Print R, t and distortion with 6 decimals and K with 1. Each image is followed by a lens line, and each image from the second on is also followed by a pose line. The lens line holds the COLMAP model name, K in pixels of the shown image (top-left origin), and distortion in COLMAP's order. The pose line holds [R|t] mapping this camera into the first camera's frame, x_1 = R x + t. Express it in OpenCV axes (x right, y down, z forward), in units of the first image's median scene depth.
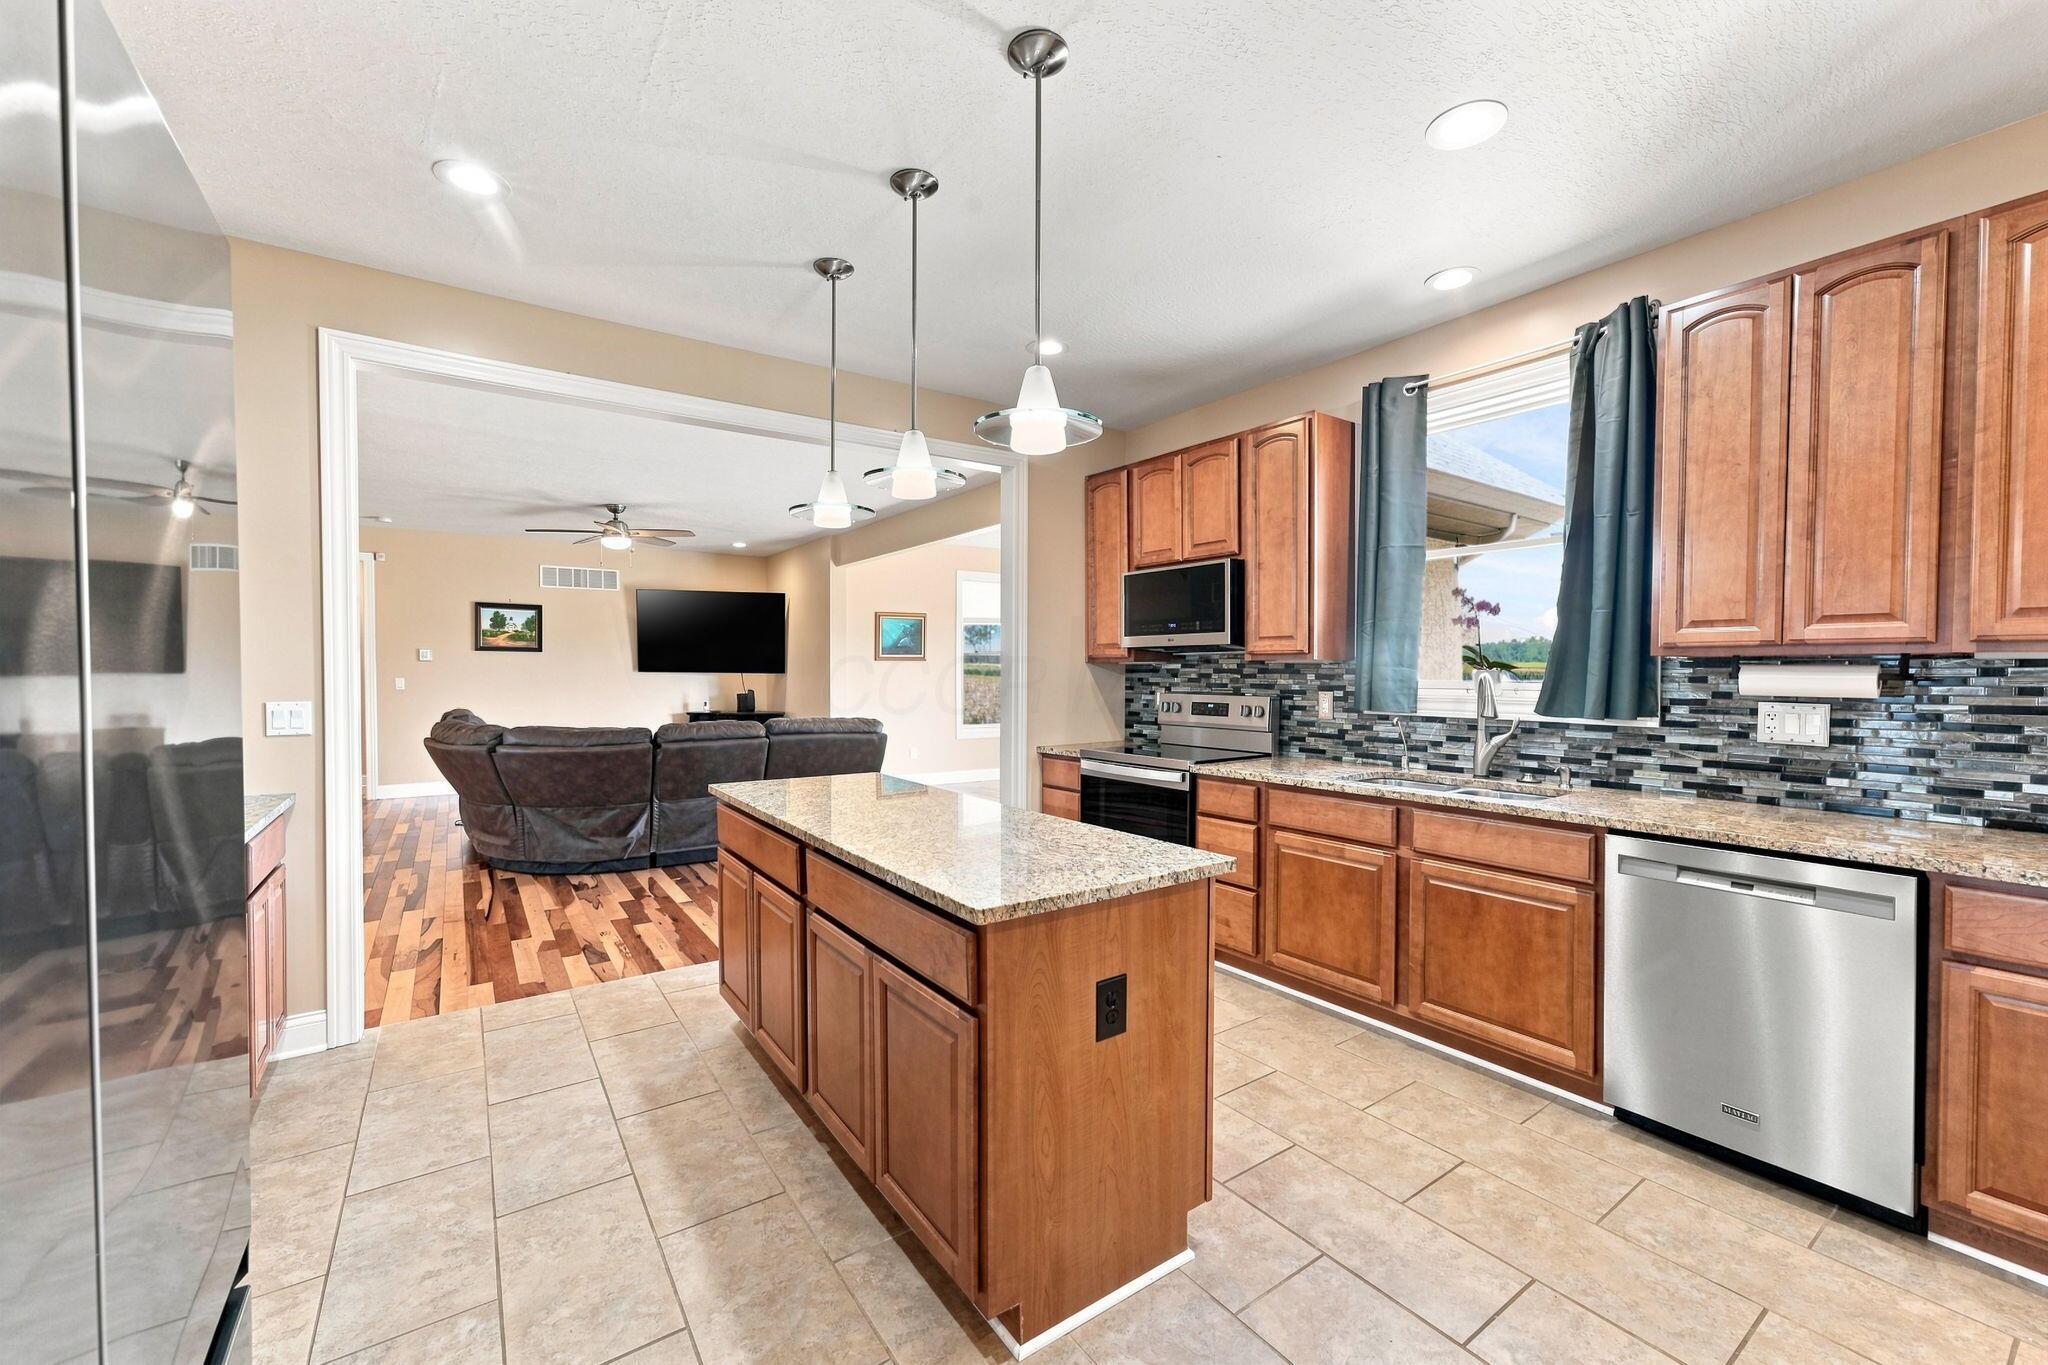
lens RADIAL K [[818.9, 0, 1015.1], [0, 818.9, 686.7], [0, 0, 1]] dist [-0.018163, 0.001422]
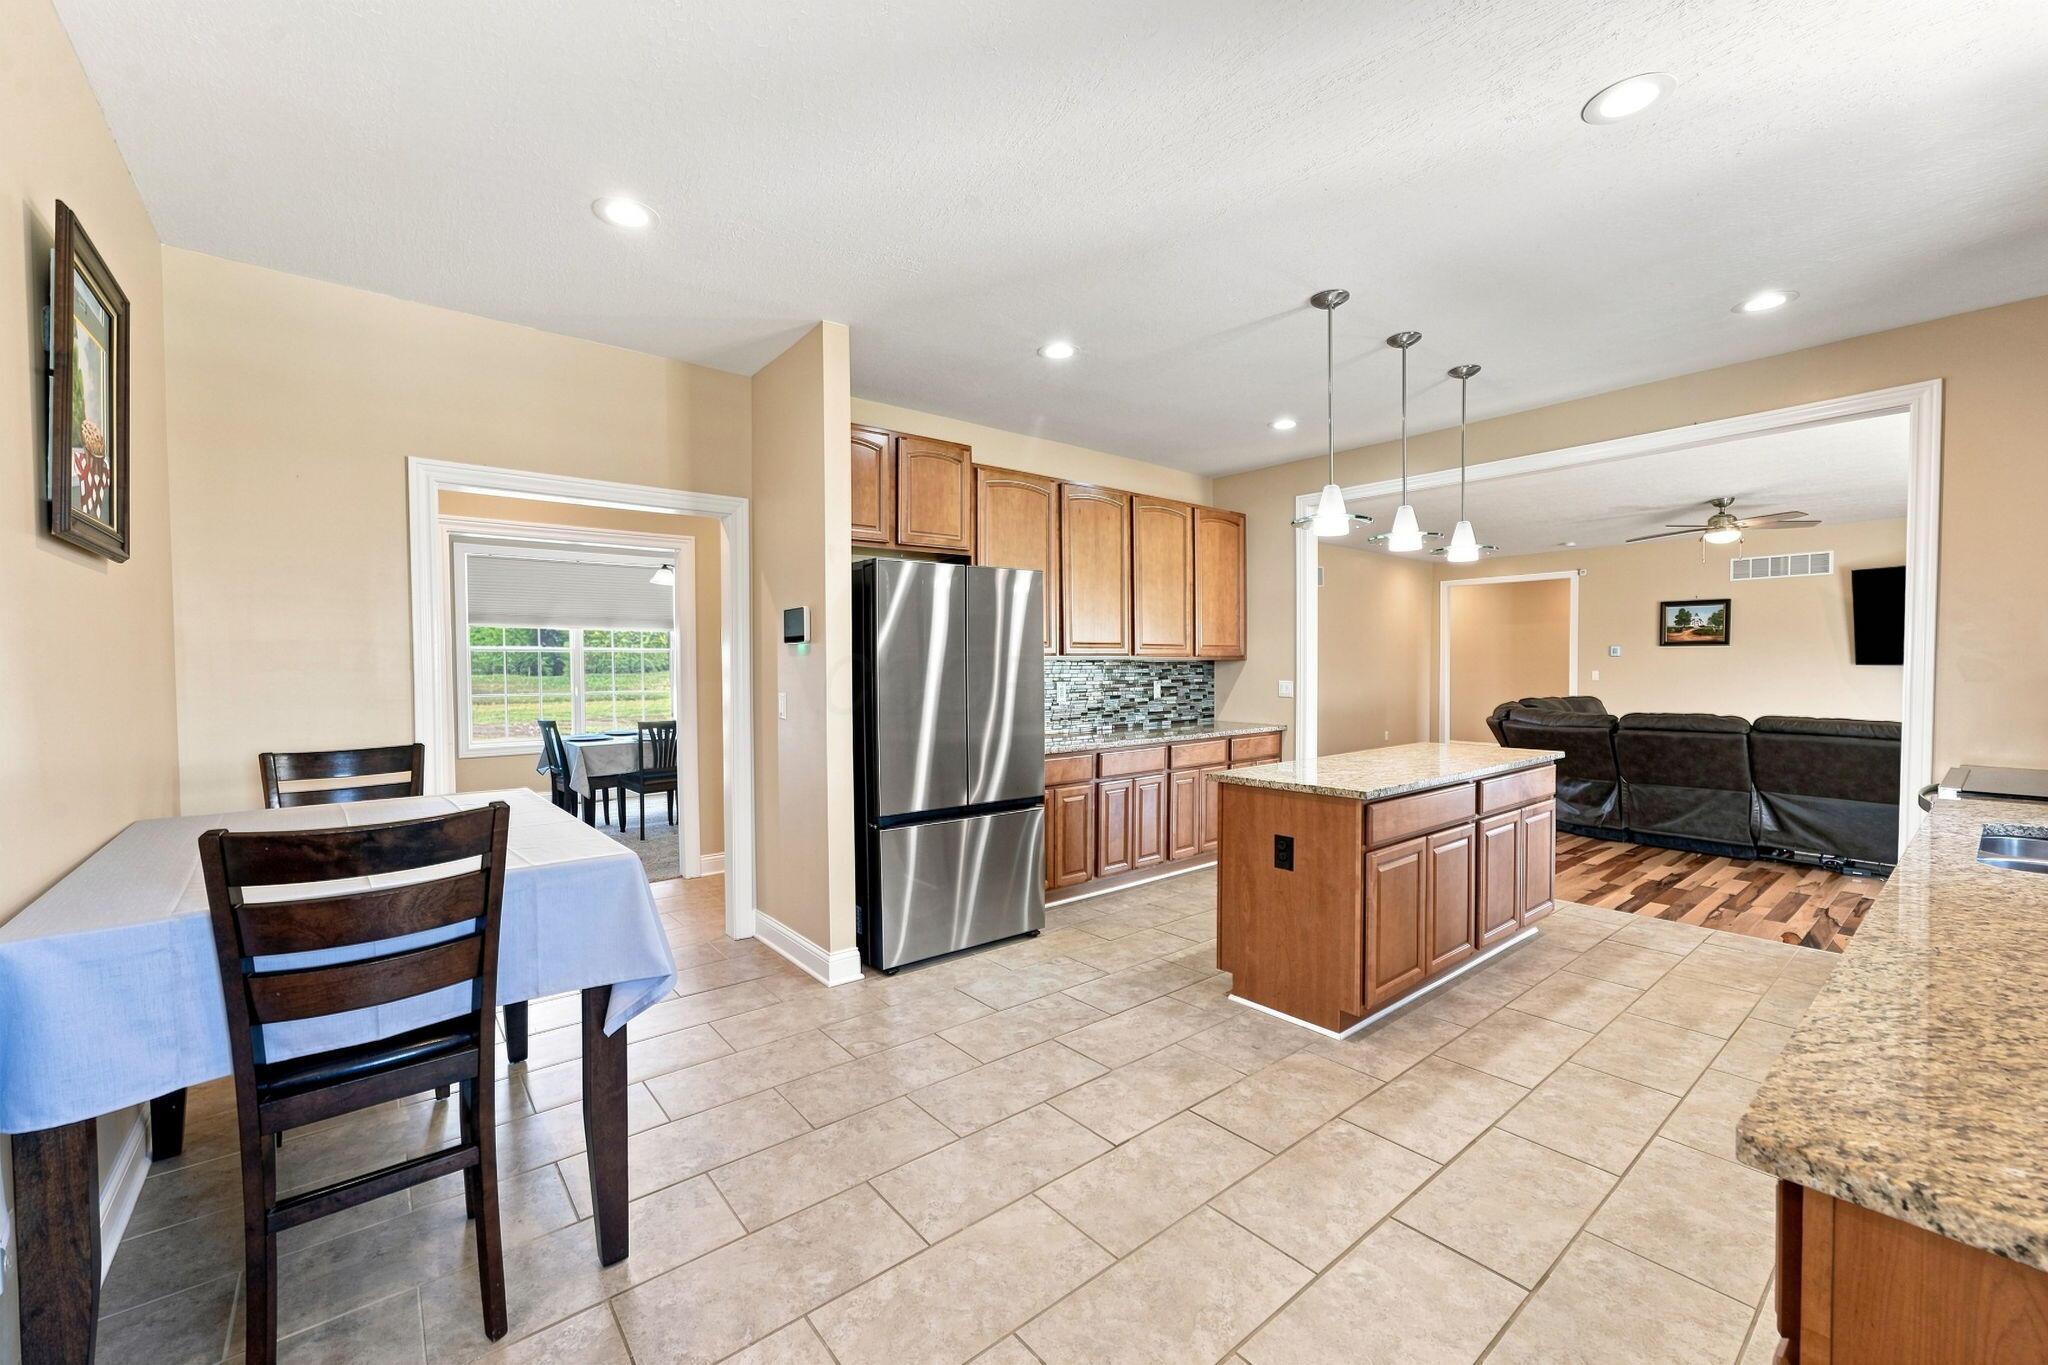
lens RADIAL K [[818.9, 0, 1015.9], [0, 818.9, 686.1], [0, 0, 1]] dist [-0.018163, 0.001422]
pose [[0.076123, 0.024305, -0.996802, 0.893205], [-0.015760, 0.999607, 0.023170, -0.004764], [0.996974, 0.013946, 0.076476, 0.125316]]
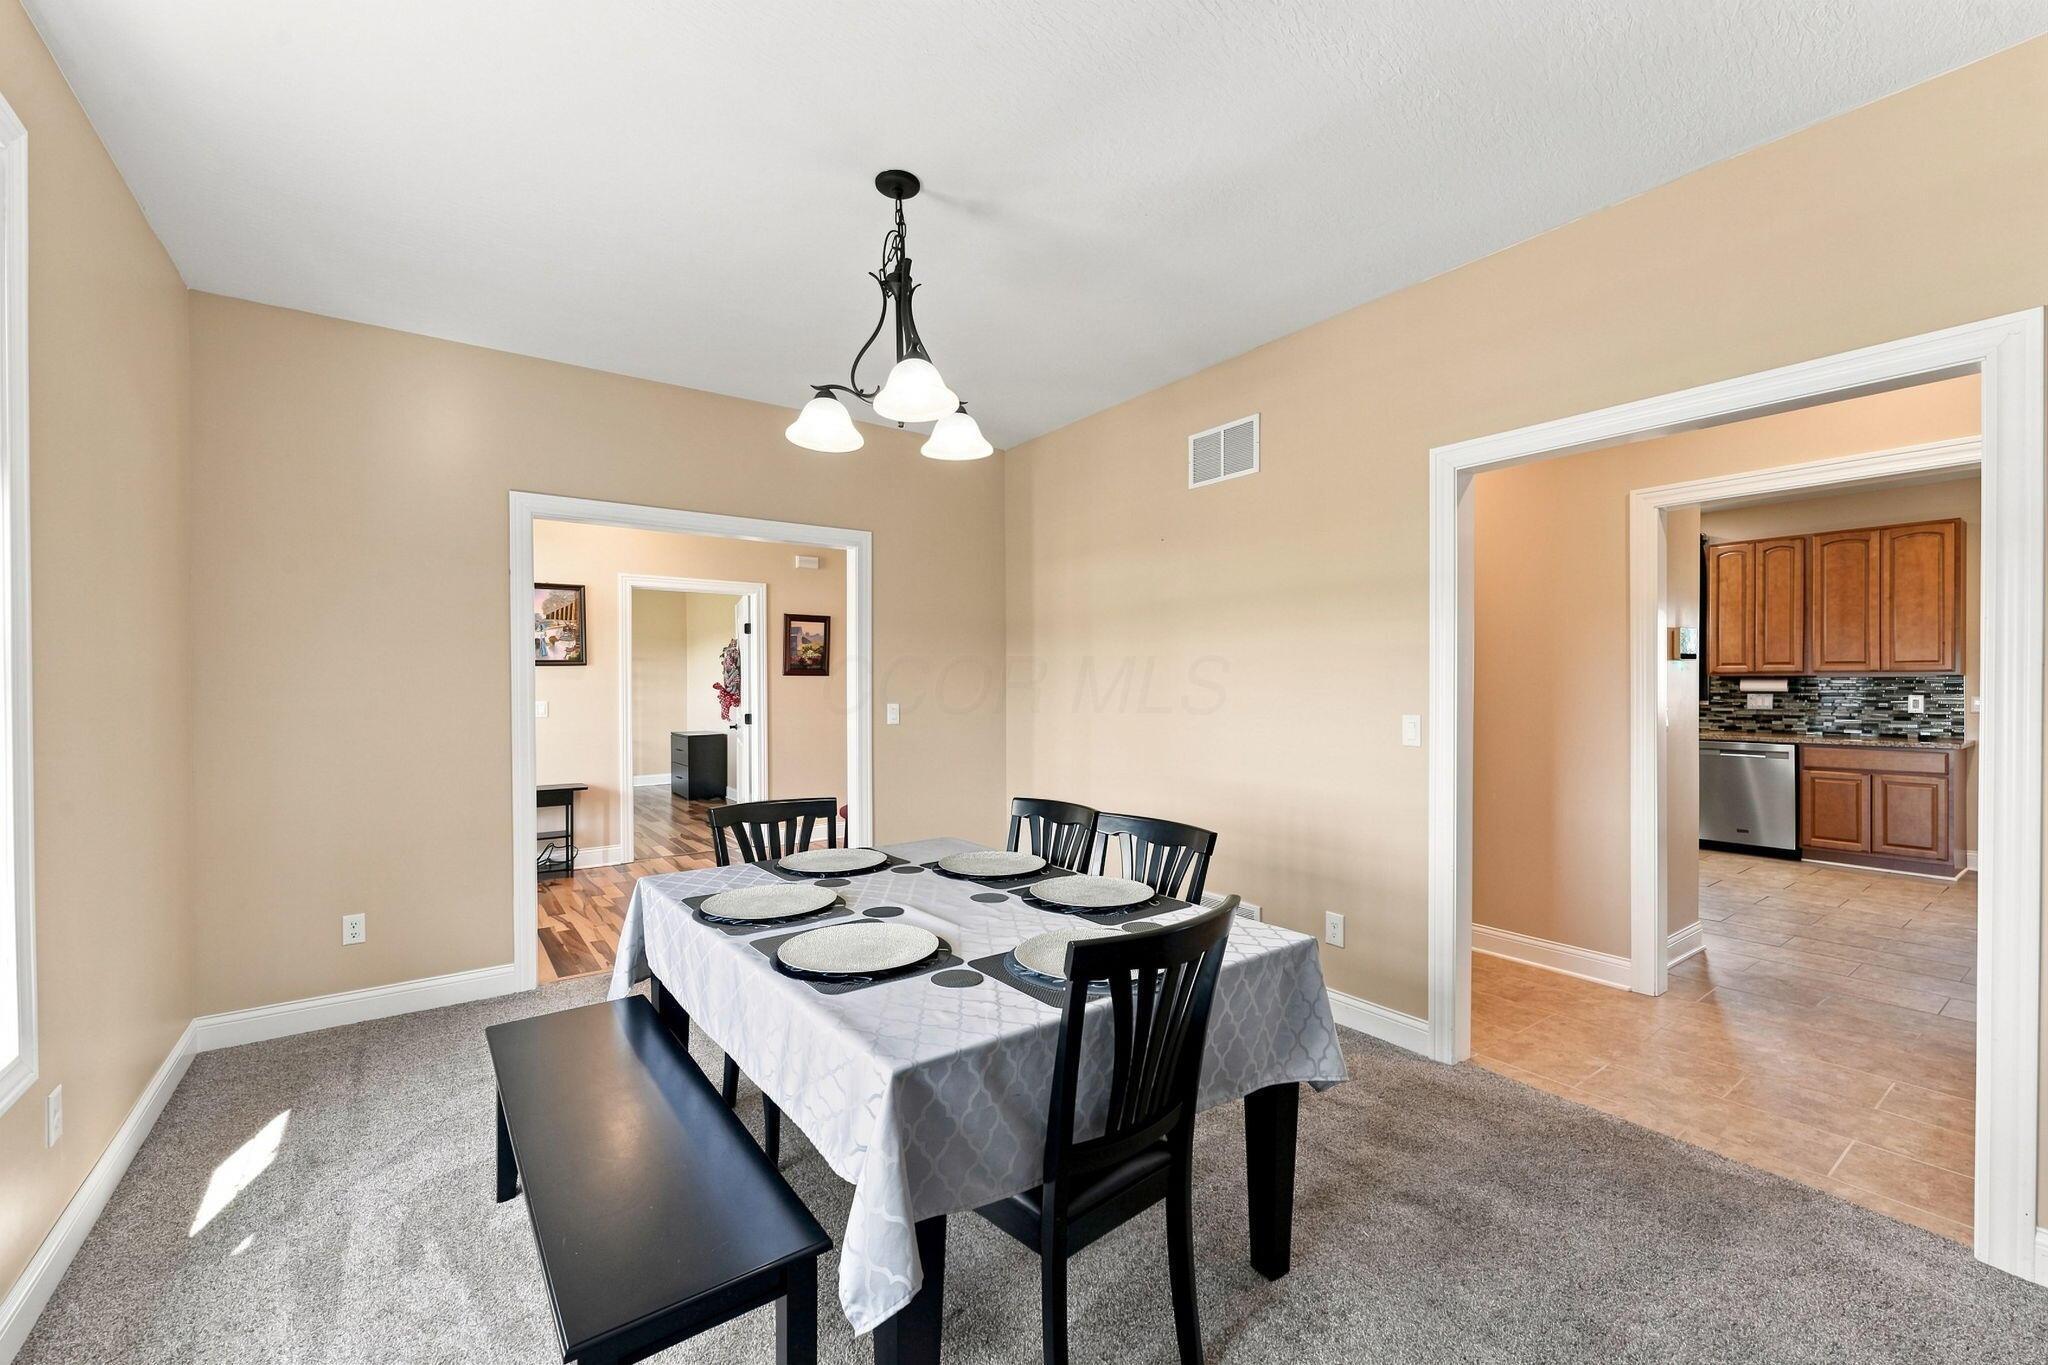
lens RADIAL K [[818.9, 0, 1042.6], [0, 818.9, 679.5], [0, 0, 1]] dist [-0.018163, 0.001422]
pose [[0.999780, -0.007256, 0.019662, -1.075209], [0.007620, 0.999800, -0.018491, 0.003329], [-0.019524, 0.018637, 0.999636, -1.198137]]
